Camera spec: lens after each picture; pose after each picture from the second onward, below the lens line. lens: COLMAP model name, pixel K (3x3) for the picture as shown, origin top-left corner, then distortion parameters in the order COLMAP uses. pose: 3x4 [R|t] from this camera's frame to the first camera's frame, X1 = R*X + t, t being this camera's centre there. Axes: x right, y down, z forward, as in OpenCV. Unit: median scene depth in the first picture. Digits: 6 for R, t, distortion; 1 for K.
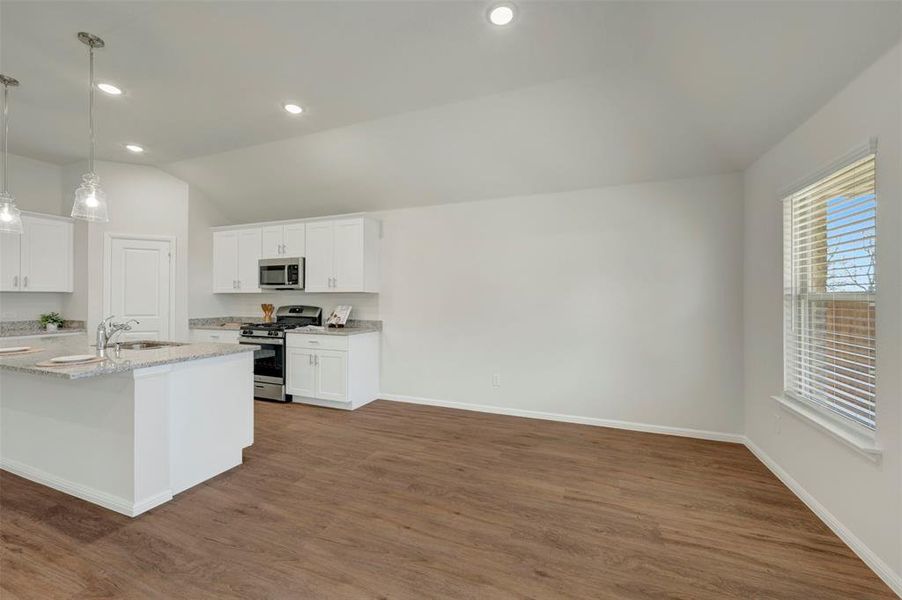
lens RADIAL K [[357.1, 0, 454.2], [0, 357.1, 297.2], [0, 0, 1]] dist [0.001035, 0.000317]
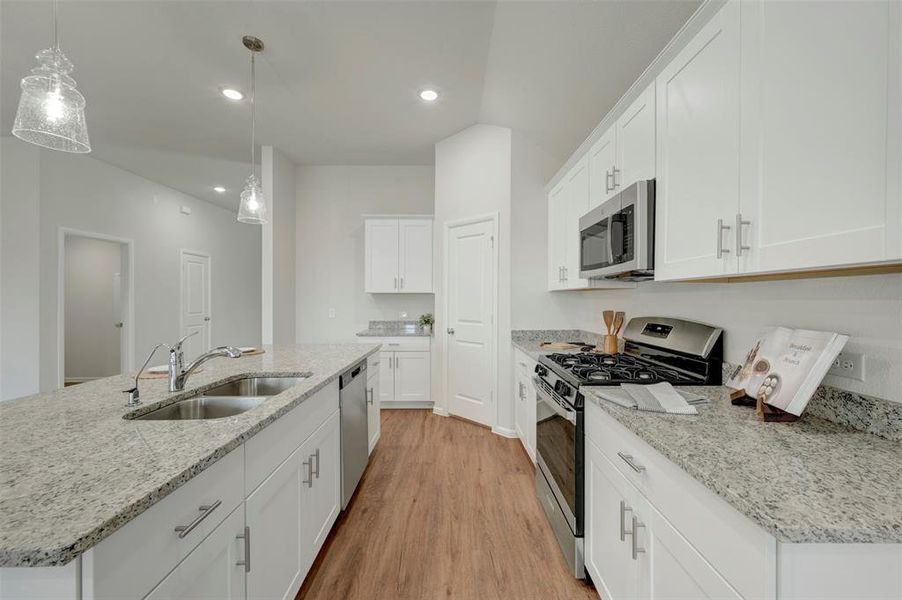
lens RADIAL K [[357.1, 0, 454.8], [0, 357.1, 299.3], [0, 0, 1]] dist [0.001035, 0.000317]
pose [[0.373615, -0.000763, -0.927584, -0.173781], [0.006217, 0.999979, 0.001681, 0.001534], [0.927563, -0.006395, 0.373612, 0.698484]]
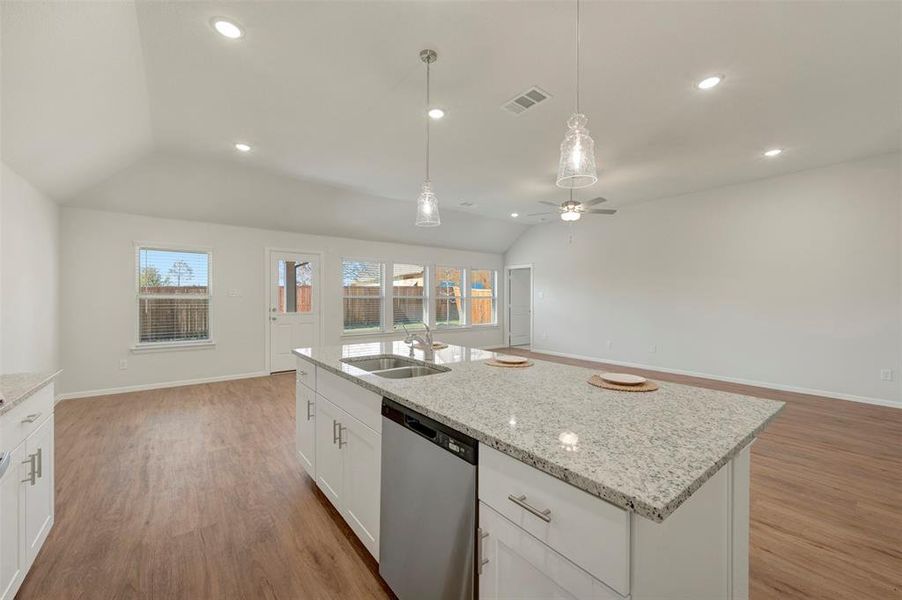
lens RADIAL K [[357.1, 0, 460.1], [0, 357.1, 298.7], [0, 0, 1]] dist [0.001035, 0.000317]
pose [[-0.875426, -0.004731, 0.483329, -0.847254], [-0.005900, 0.999982, -0.000897, 0.002742], [-0.483316, -0.003637, -0.875438, 0.997036]]
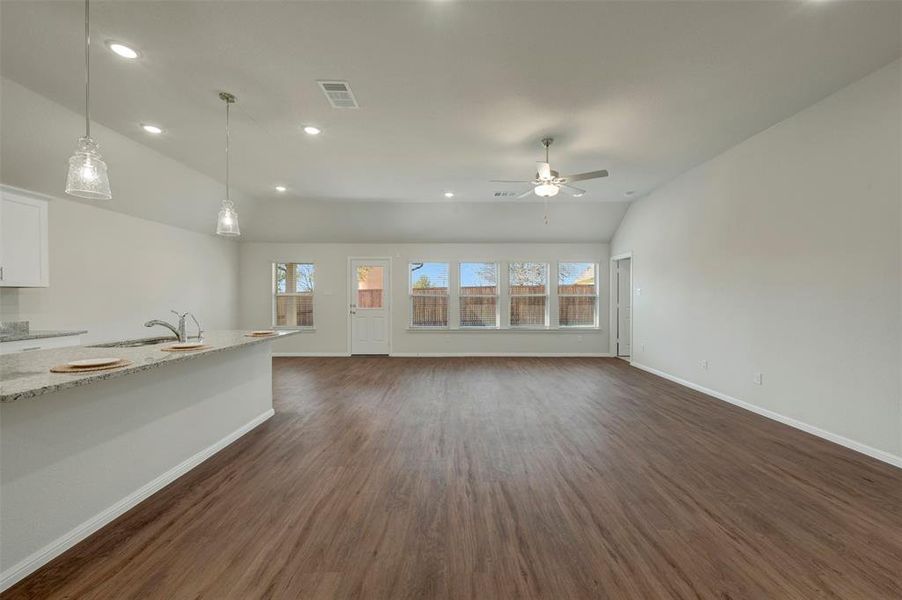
lens RADIAL K [[357.1, 0, 456.5], [0, 357.1, 305.3], [0, 0, 1]] dist [0.001035, 0.000317]
pose [[-0.373798, -0.025942, 0.927147, -1.342742], [-0.007015, 0.999659, 0.025143, -0.000074], [-0.927484, 0.002894, -0.373853, 0.374377]]
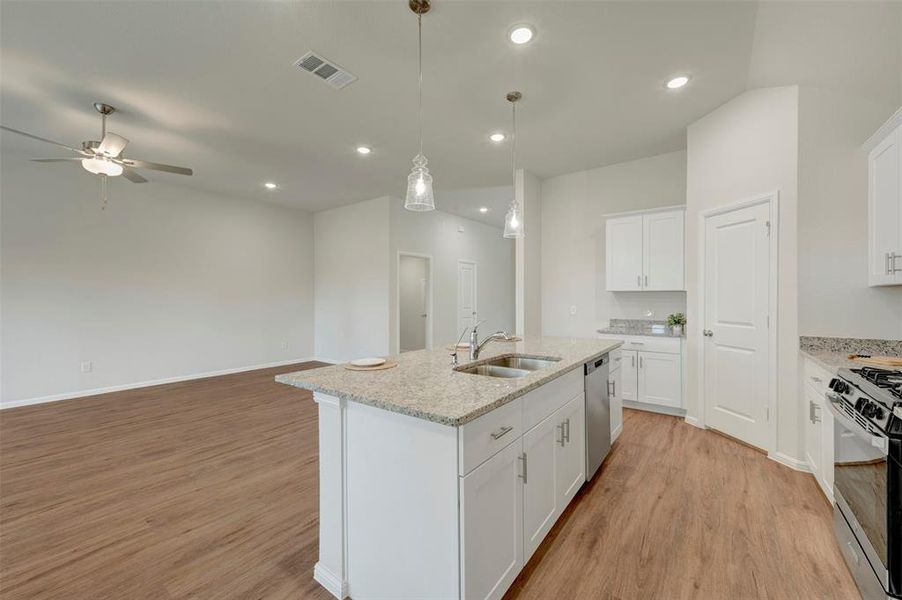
lens RADIAL K [[357.1, 0, 454.7], [0, 357.1, 297.0], [0, 0, 1]] dist [0.001035, 0.000317]
pose [[-0.257634, -0.002263, -0.966240, -0.098374], [0.006467, 0.999971, -0.004067, 0.001462], [0.966221, -0.007297, -0.257612, 0.684303]]
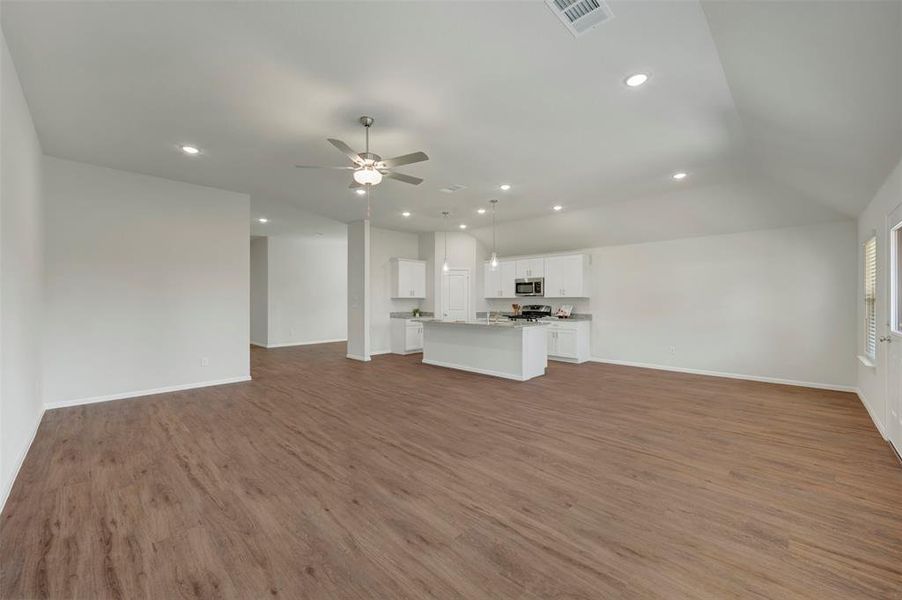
lens RADIAL K [[357.1, 0, 453.3], [0, 357.1, 298.6], [0, 0, 1]] dist [0.001035, 0.000317]
pose [[0.921018, -0.004517, -0.389494, -0.147200], [0.003566, 0.999989, -0.003165, -0.003852], [0.389504, 0.001526, 0.921024, -0.785146]]
